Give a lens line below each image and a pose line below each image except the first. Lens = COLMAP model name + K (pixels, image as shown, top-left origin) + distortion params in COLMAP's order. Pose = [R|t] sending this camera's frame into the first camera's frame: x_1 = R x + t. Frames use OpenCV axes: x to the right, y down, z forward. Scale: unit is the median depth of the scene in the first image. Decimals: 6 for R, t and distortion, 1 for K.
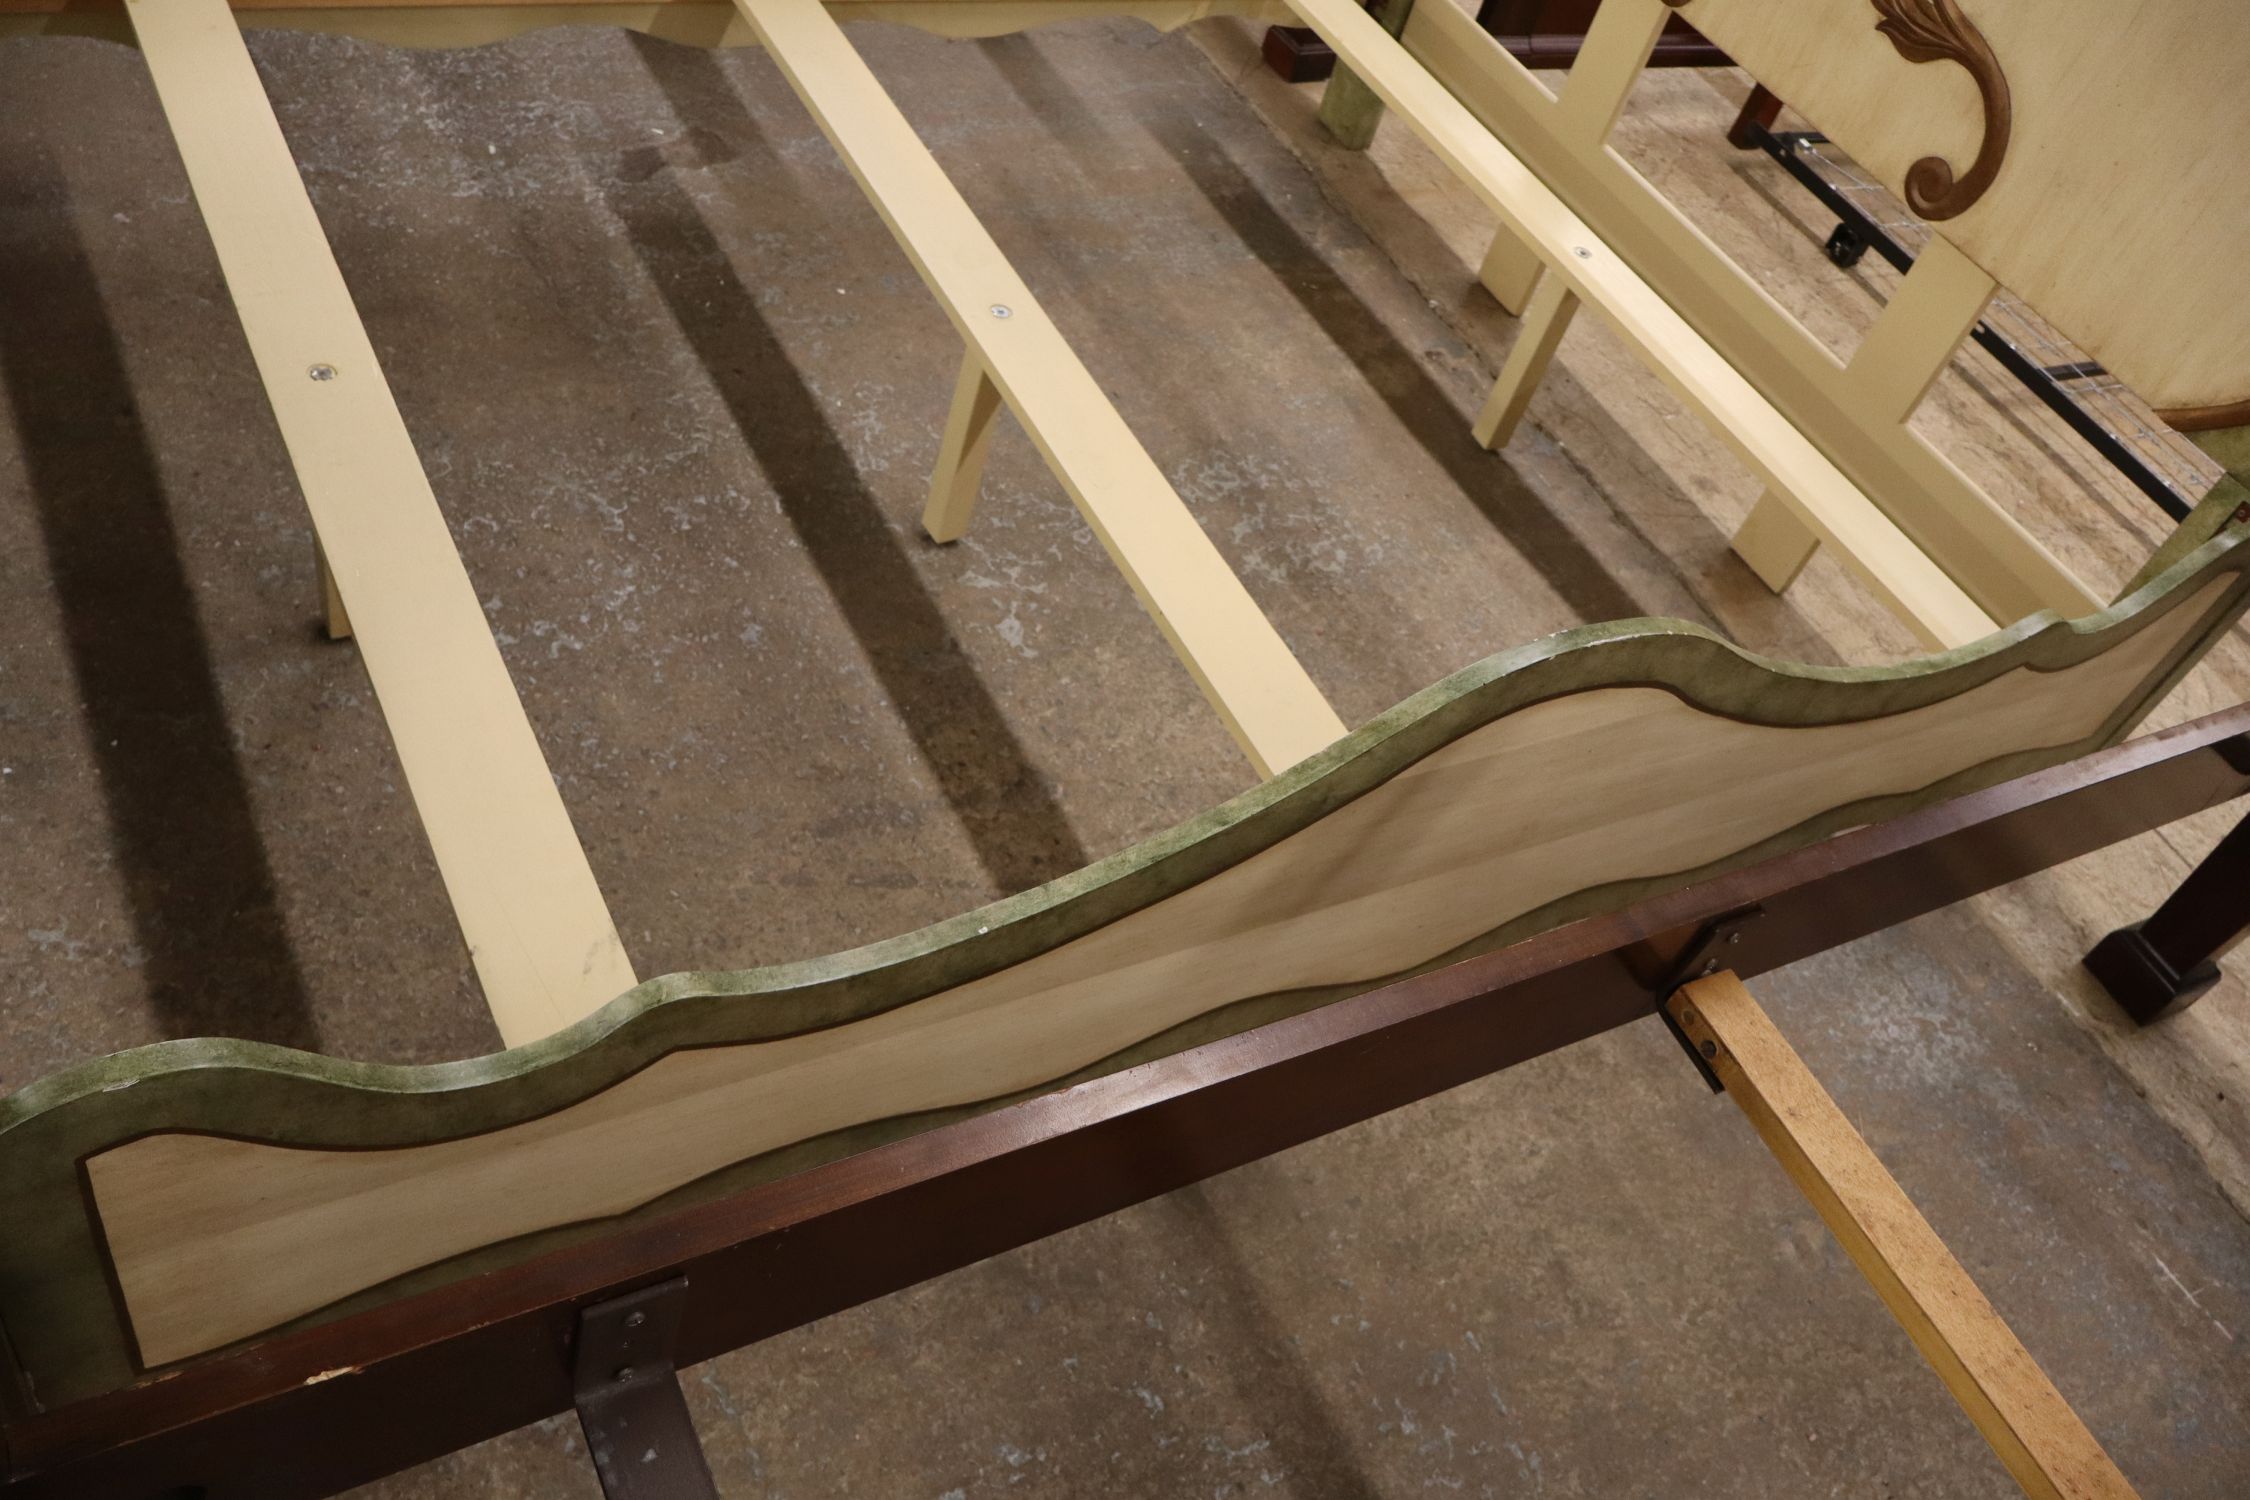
lens RADIAL K [[1891.3, 0, 1117.7], [0, 1891.3, 760.2], [0, 0, 1]] dist [0.001595, 0.000365]
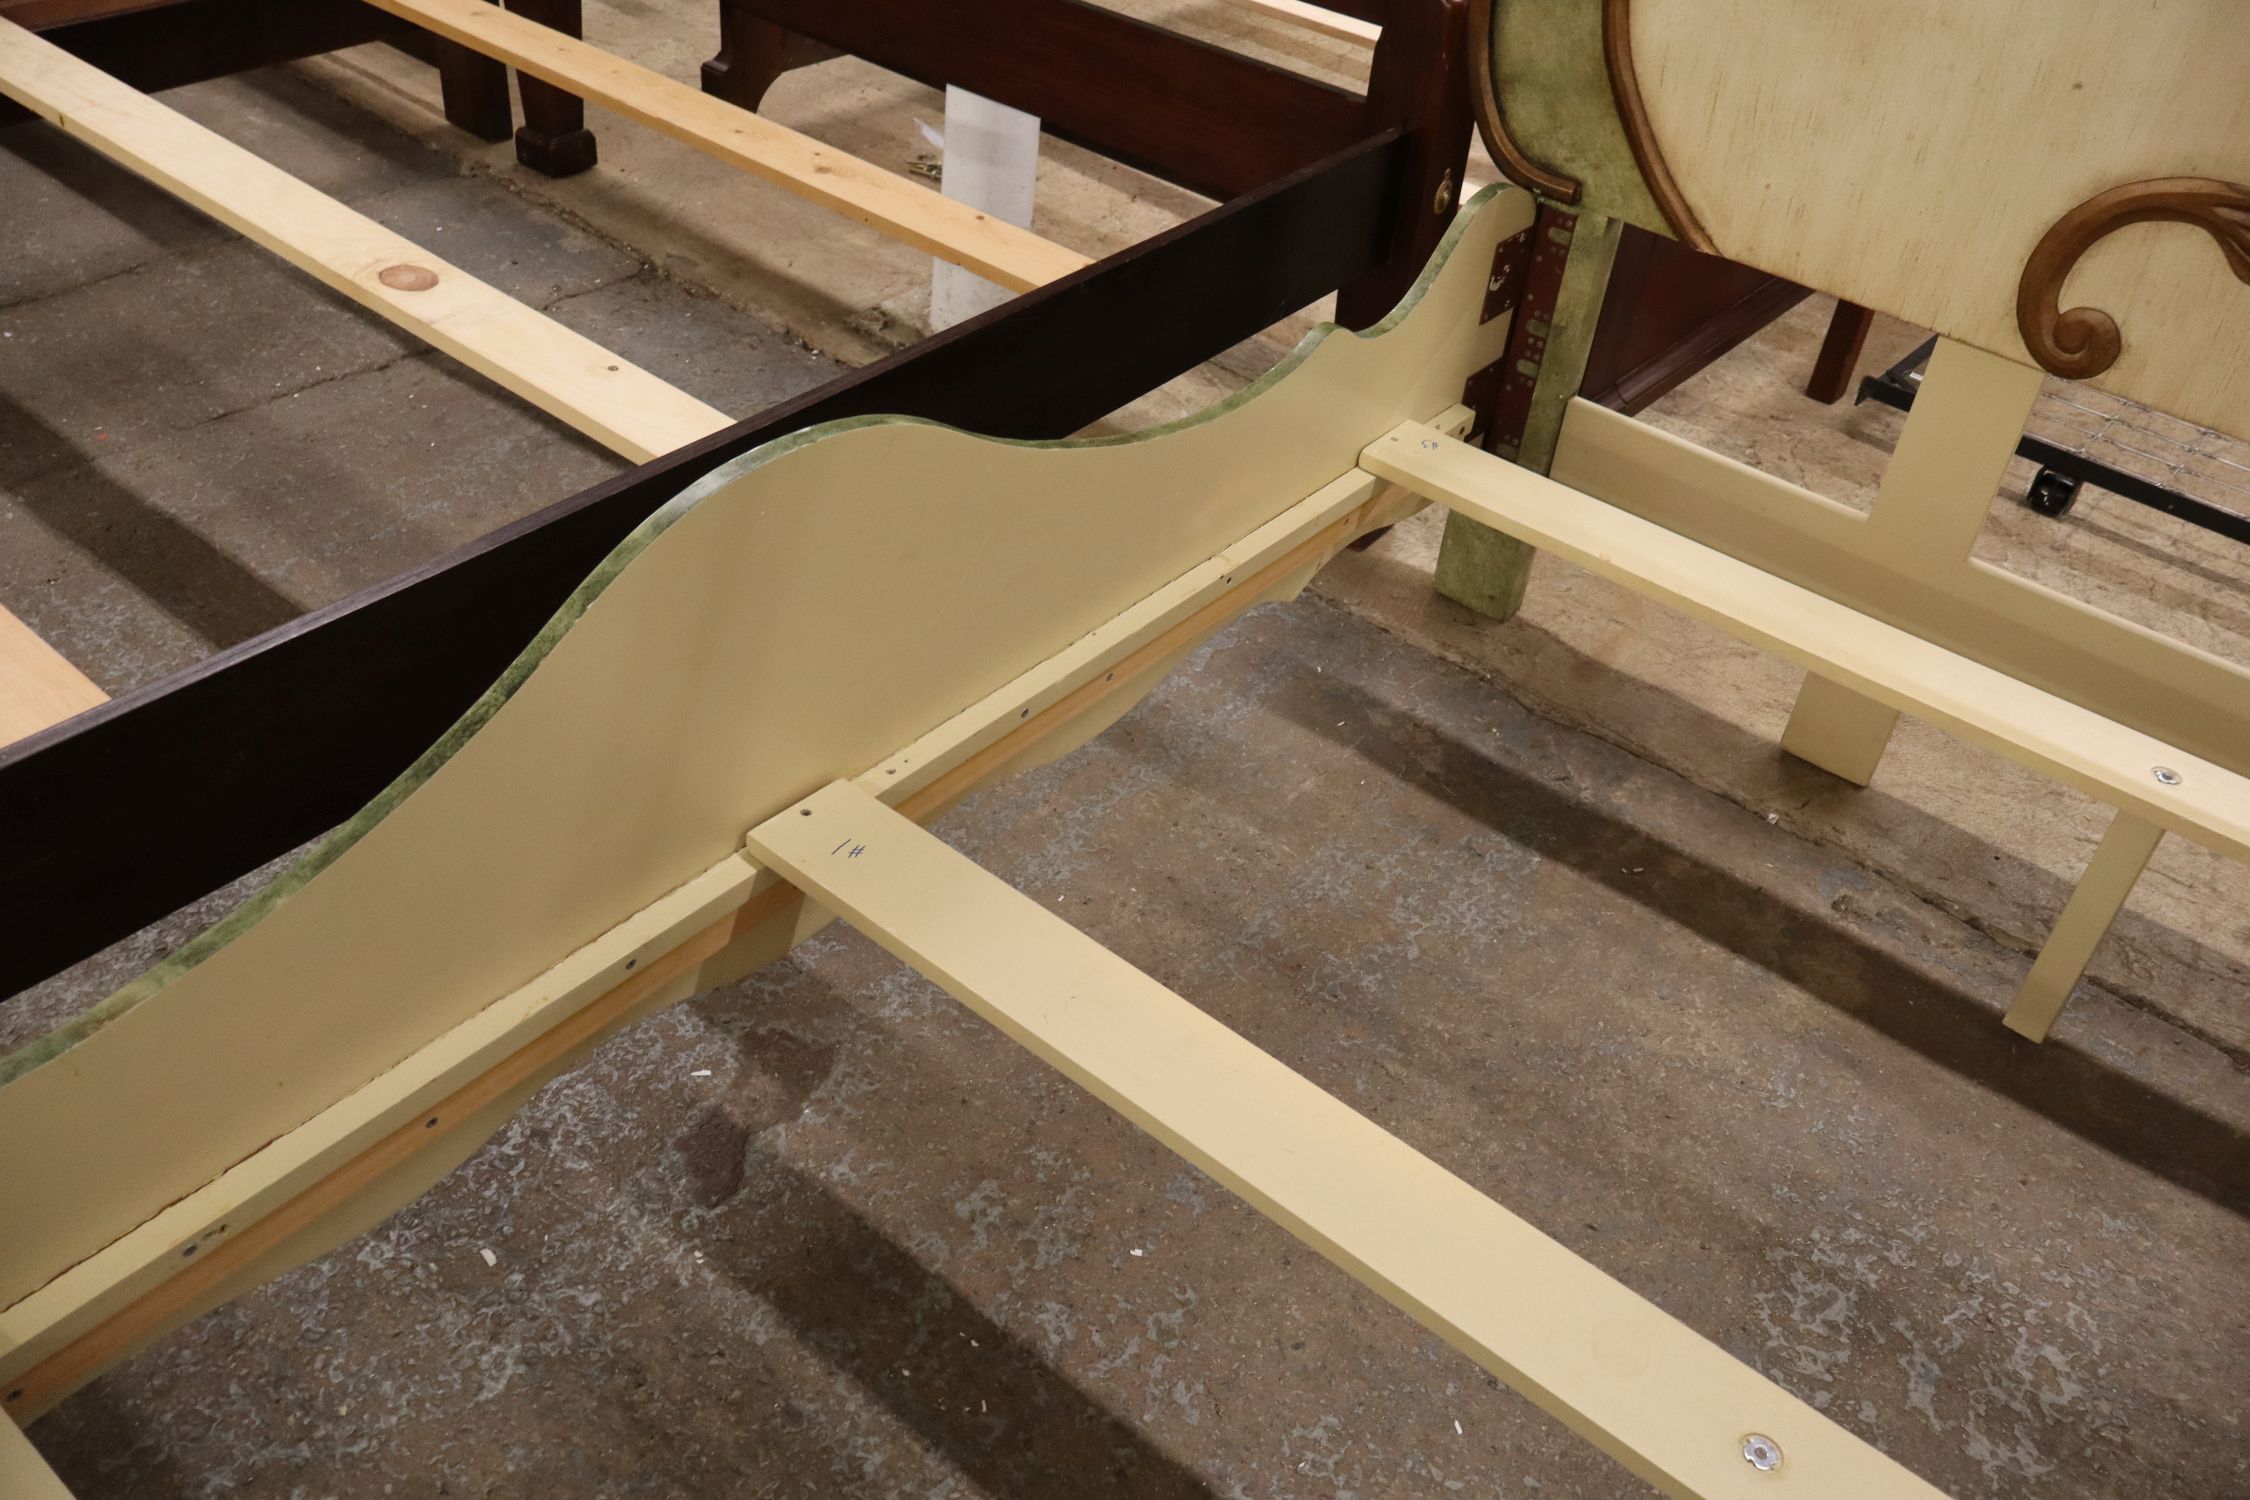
lens RADIAL K [[1891.3, 0, 1122.9], [0, 1891.3, 766.6], [0, 0, 1]] dist [0.001595, 0.000365]
pose [[0.914942, -0.365939, 0.170204, -0.177256], [0.377774, 0.924939, -0.042129, -0.332557], [-0.142012, 0.102845, 0.984508, 0.342570]]
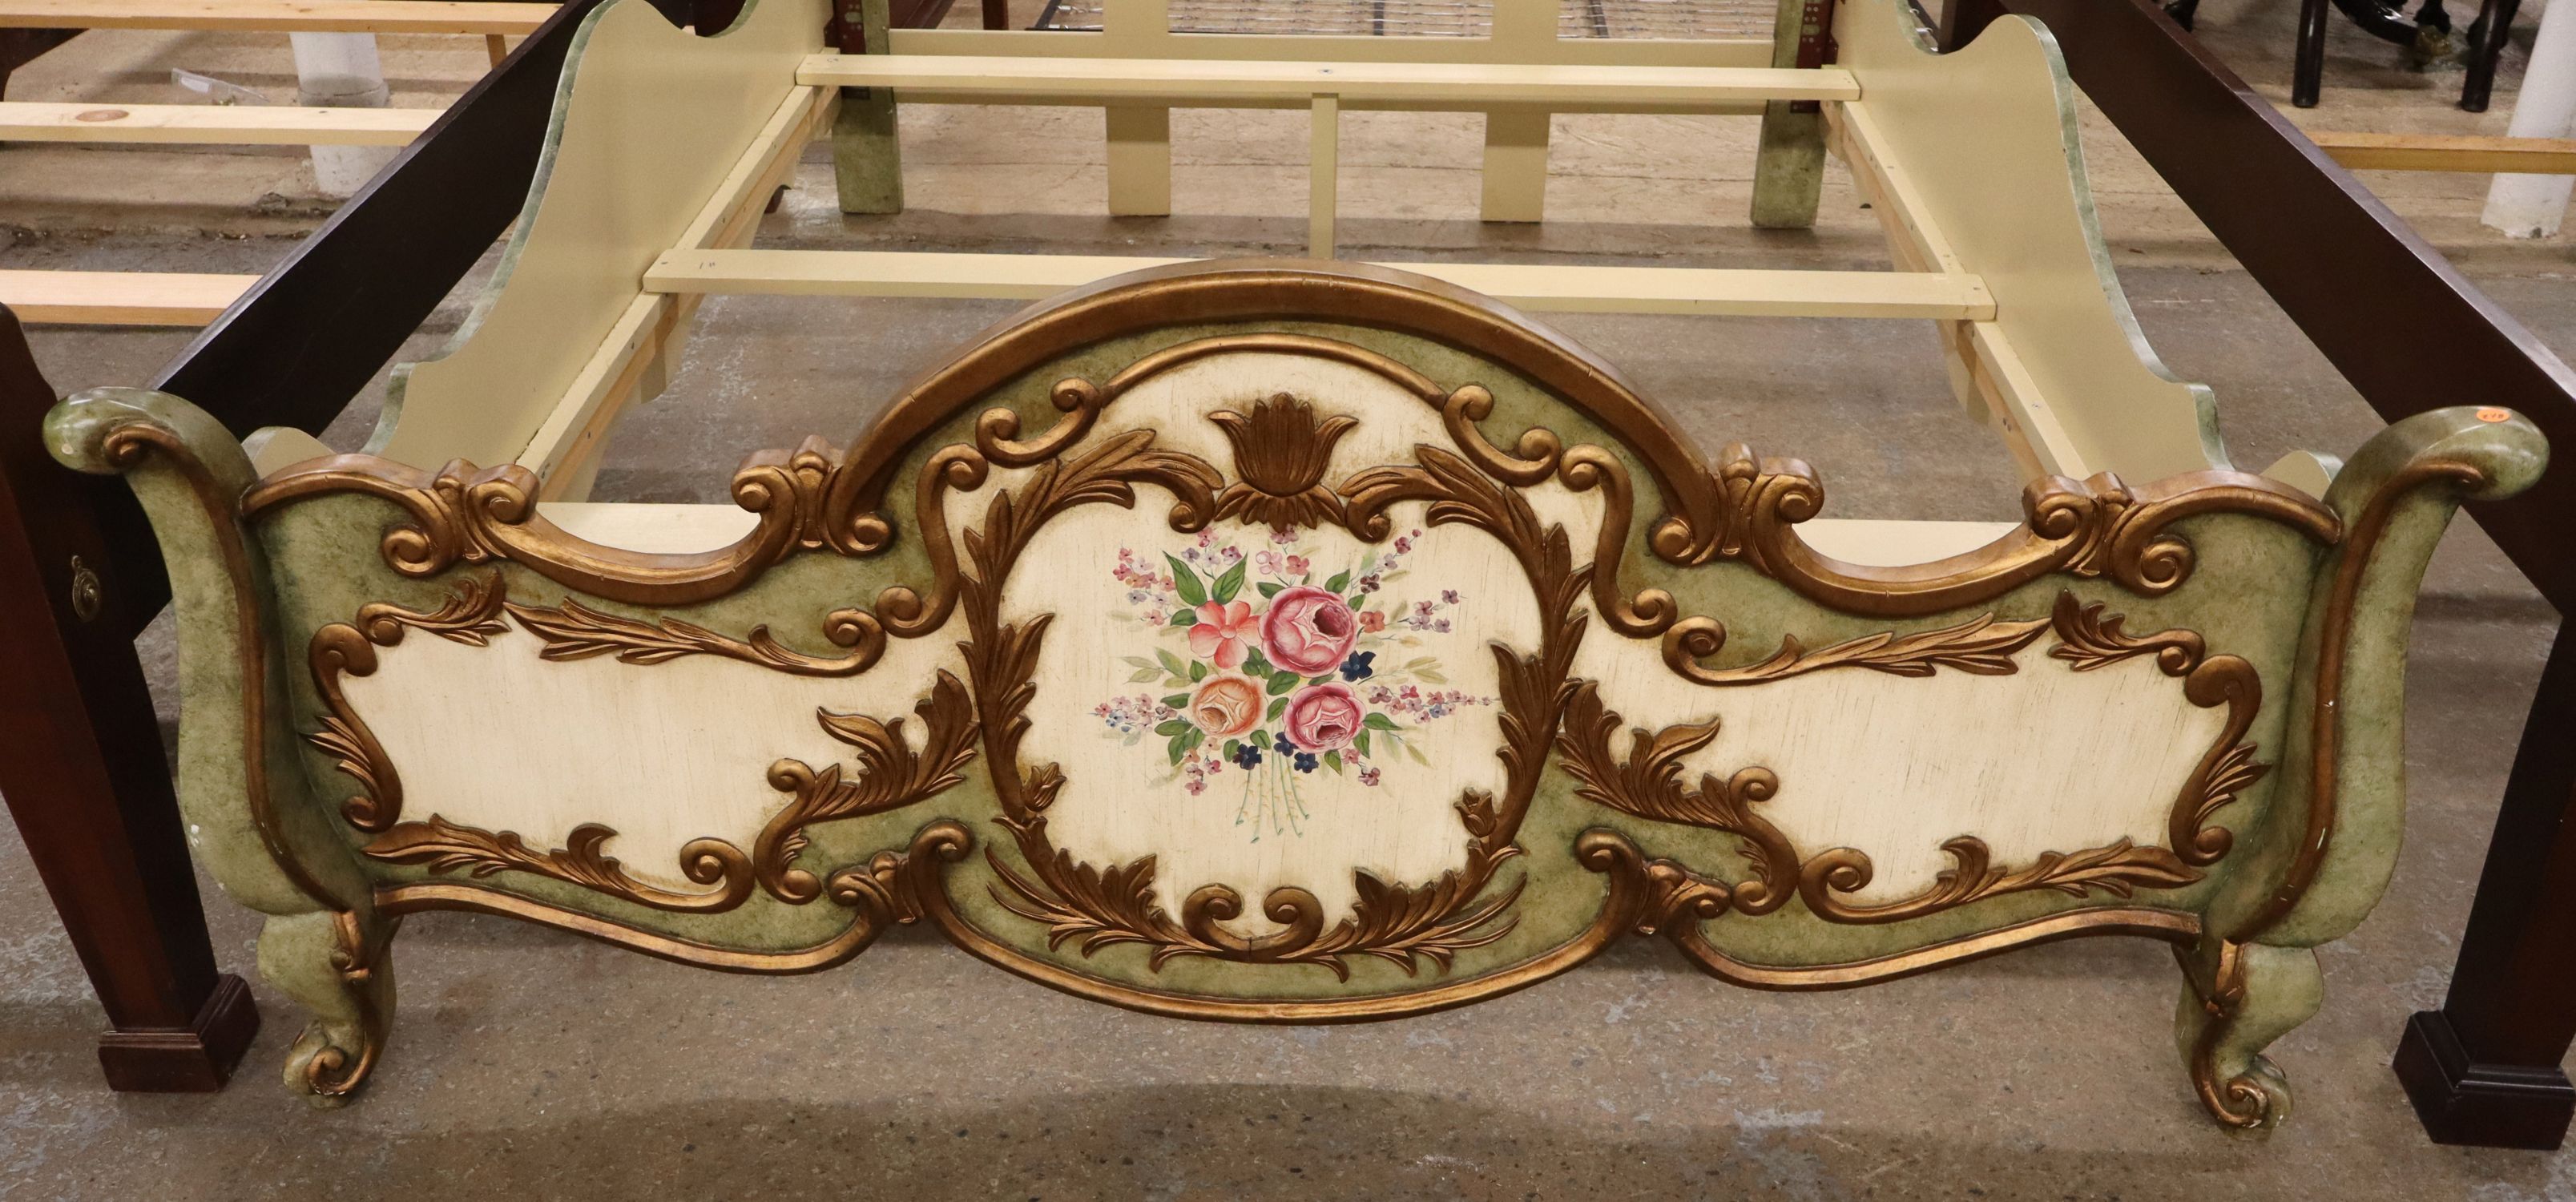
lens RADIAL K [[2206.7, 0, 1281.2], [0, 2206.7, 782.0], [0, 0, 1]] dist [-0.013774, 0.009270]
pose [[0.497223, -0.670302, 0.550876, -0.715544], [0.713189, 0.677345, 0.180461, -0.205102], [-0.494096, 0.303149, 0.814843, 0.024408]]
